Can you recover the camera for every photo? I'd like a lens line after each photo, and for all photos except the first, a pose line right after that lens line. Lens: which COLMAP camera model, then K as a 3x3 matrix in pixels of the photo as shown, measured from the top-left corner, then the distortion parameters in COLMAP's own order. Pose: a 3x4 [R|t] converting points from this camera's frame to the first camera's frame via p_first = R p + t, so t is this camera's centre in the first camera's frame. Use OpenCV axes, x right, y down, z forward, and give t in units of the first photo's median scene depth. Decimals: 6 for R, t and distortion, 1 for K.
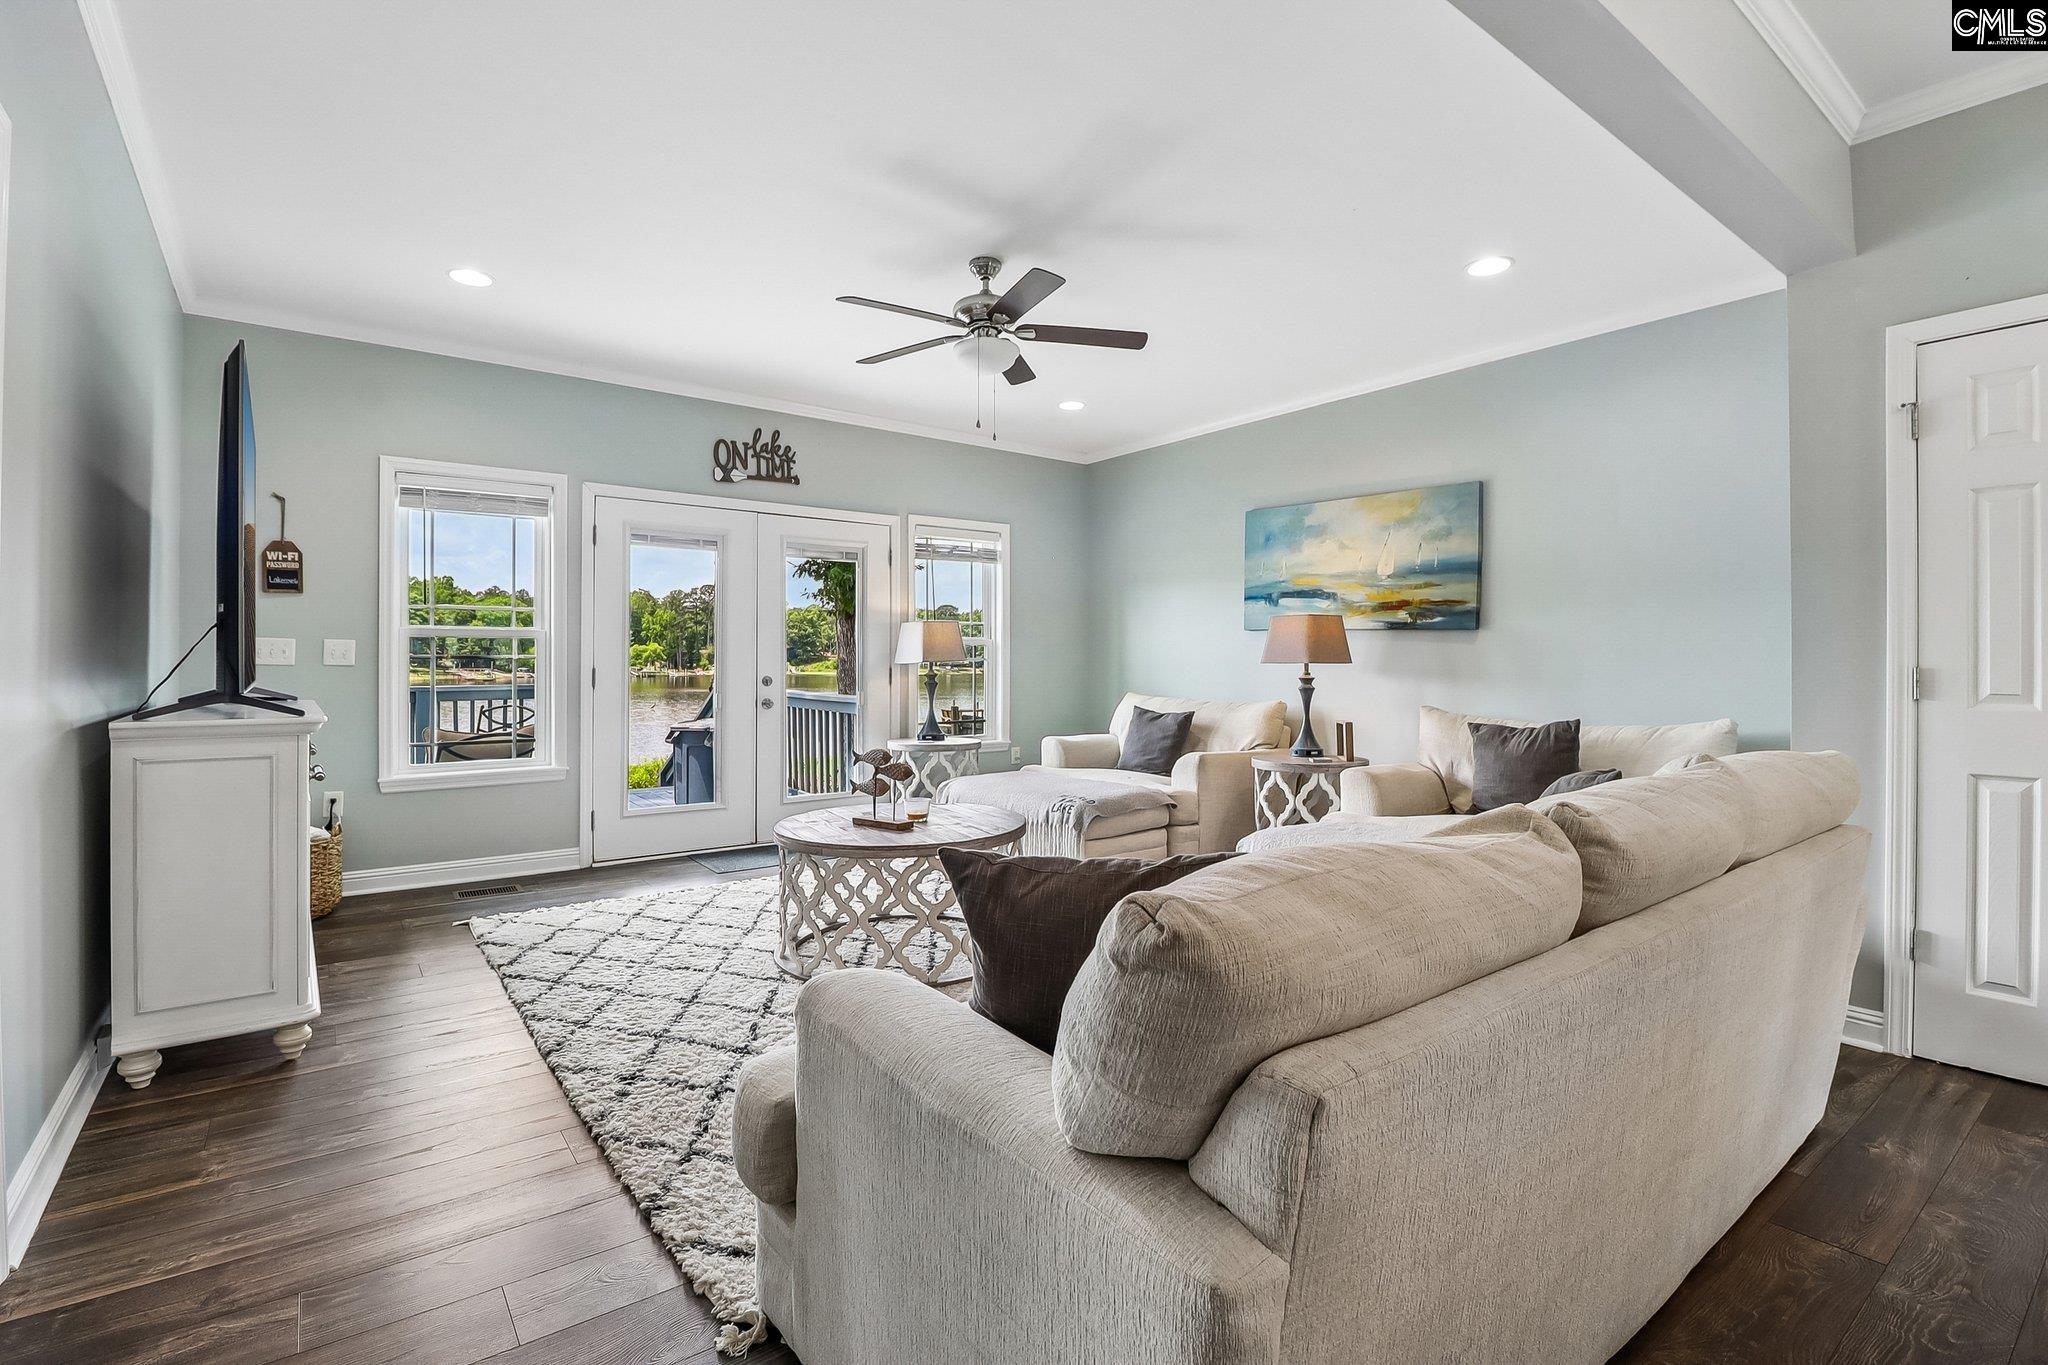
lens RADIAL K [[945.4, 0, 1027.2], [0, 945.4, 658.4], [0, 0, 1]] dist [0.002307, -0.013627]
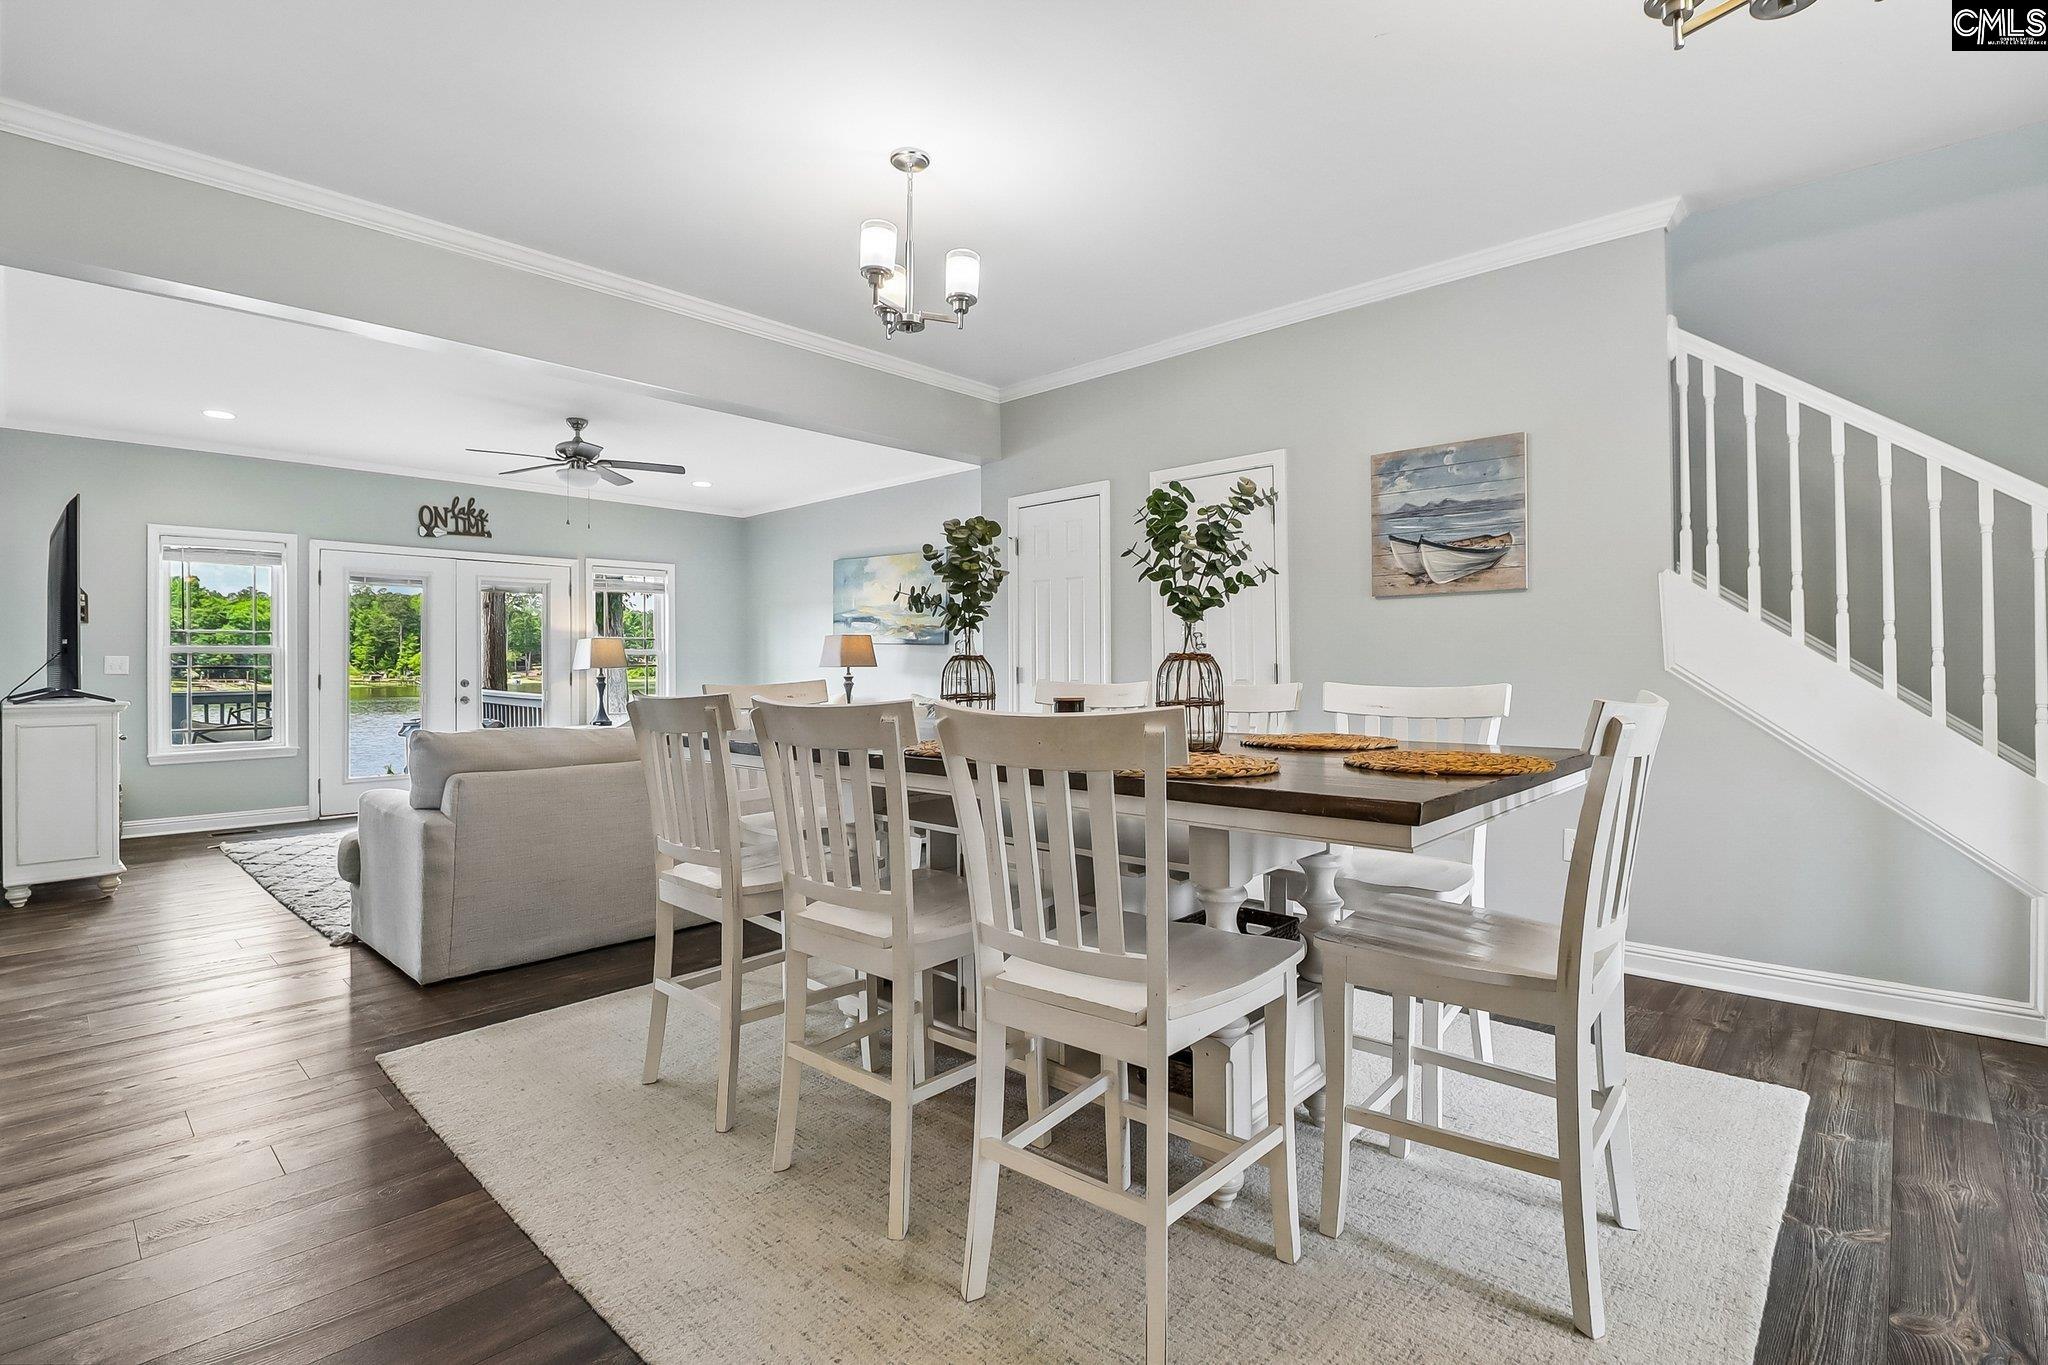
lens RADIAL K [[945.4, 0, 1027.2], [0, 945.4, 658.4], [0, 0, 1]] dist [0.002307, -0.013627]
pose [[0.984465, -0.006586, 0.175460, 0.300698], [0.007236, 0.999969, -0.003065, -0.001617], [-0.175434, 0.004287, 0.984482, -0.506894]]
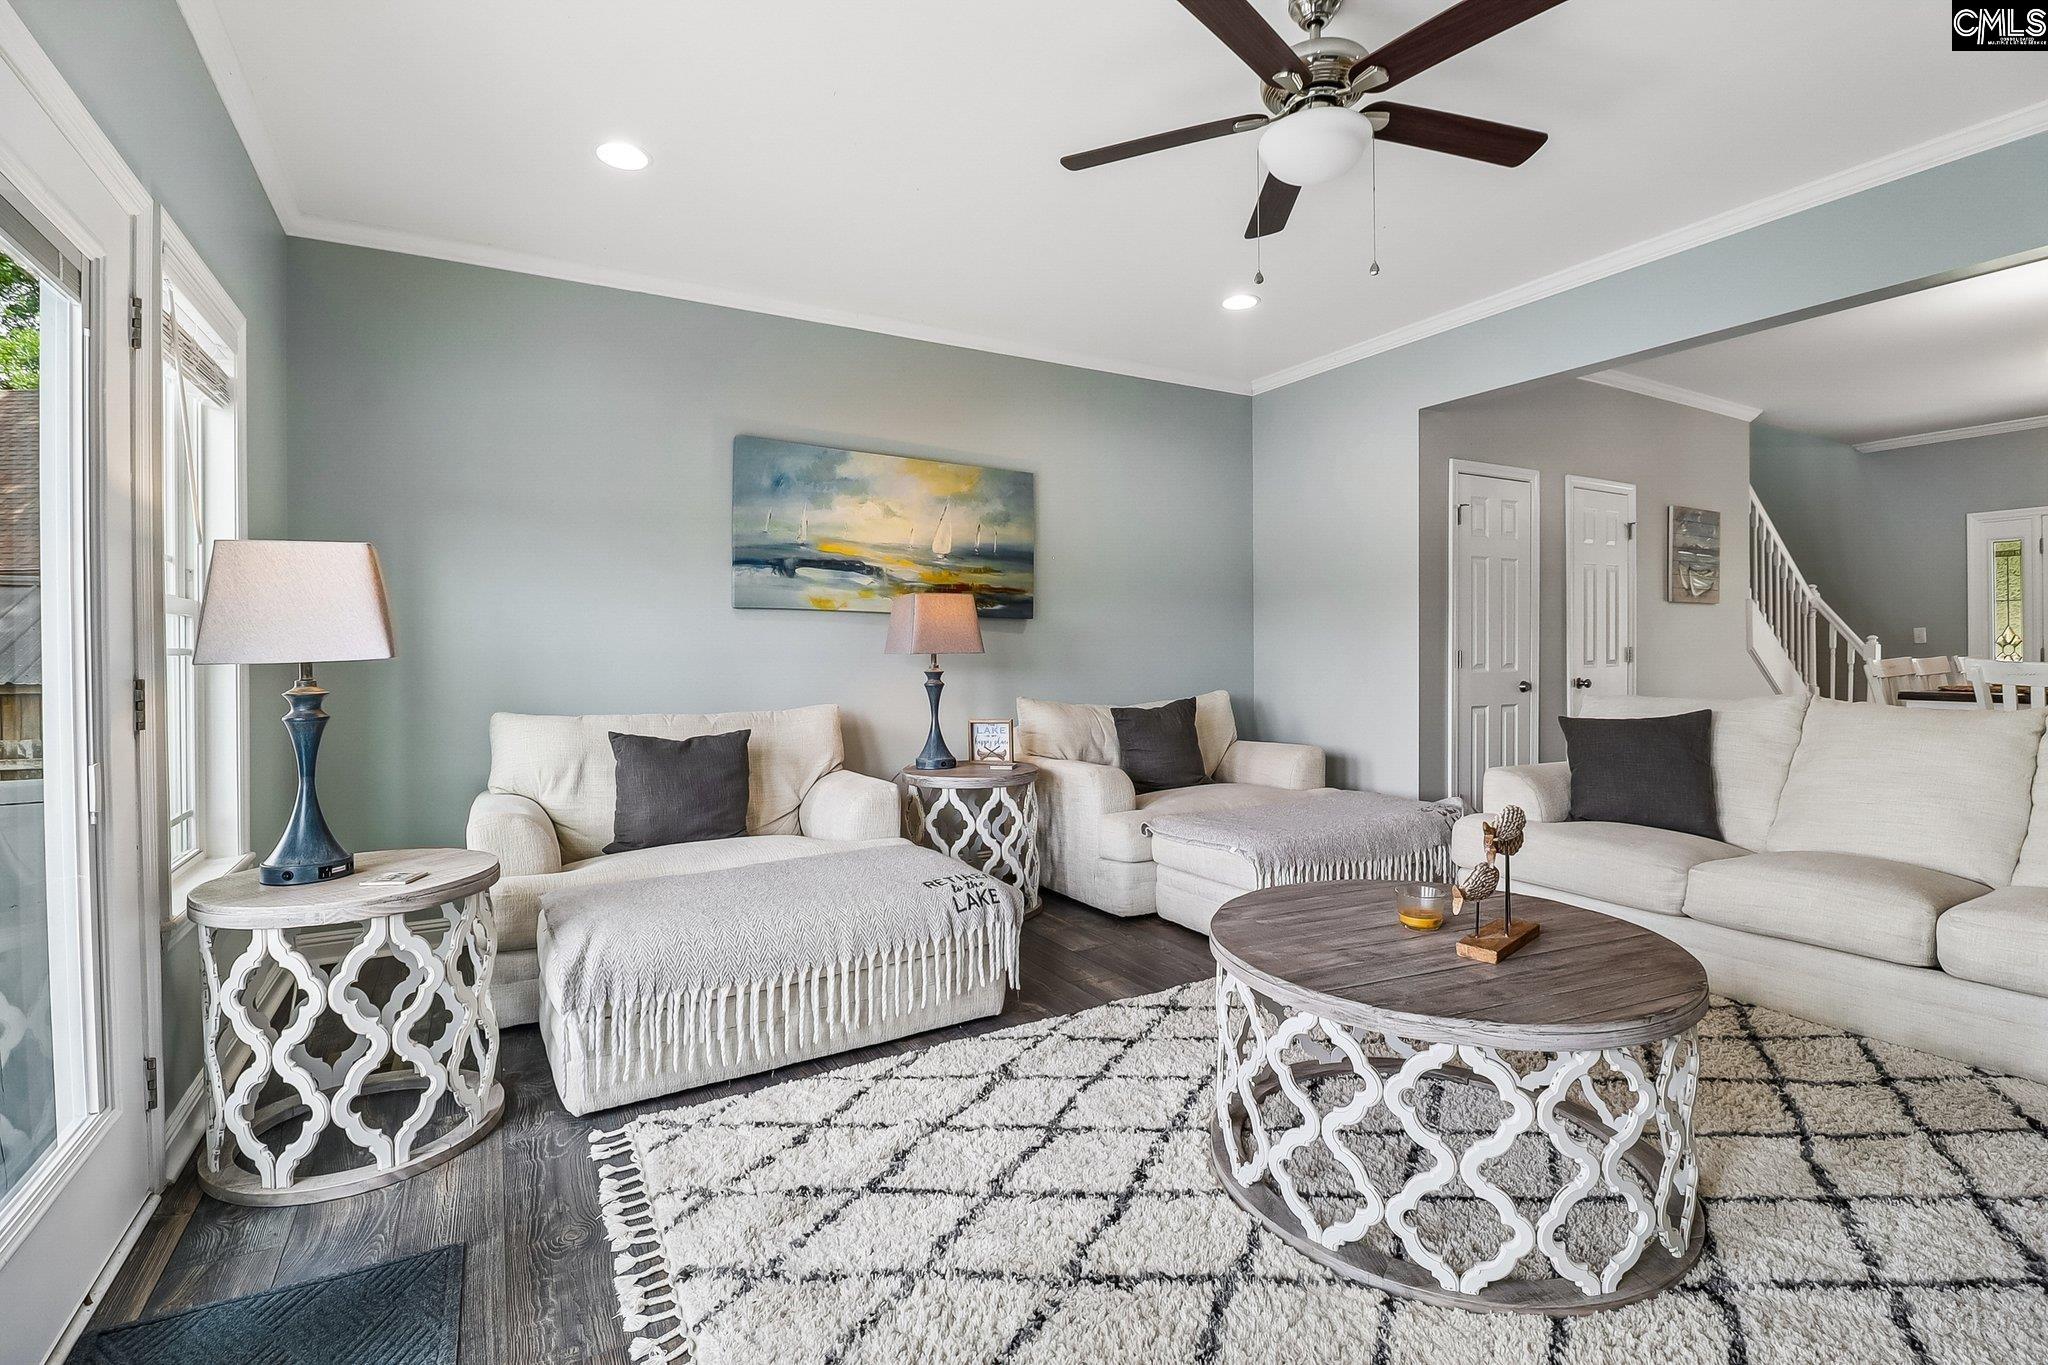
lens RADIAL K [[945.4, 0, 1027.2], [0, 945.4, 658.4], [0, 0, 1]] dist [0.002307, -0.013627]
pose [[0.126783, -0.012695, 0.991849, -0.483852], [0.001932, 0.999919, 0.012552, -0.000823], [-0.991929, 0.000325, 0.126797, 0.790329]]
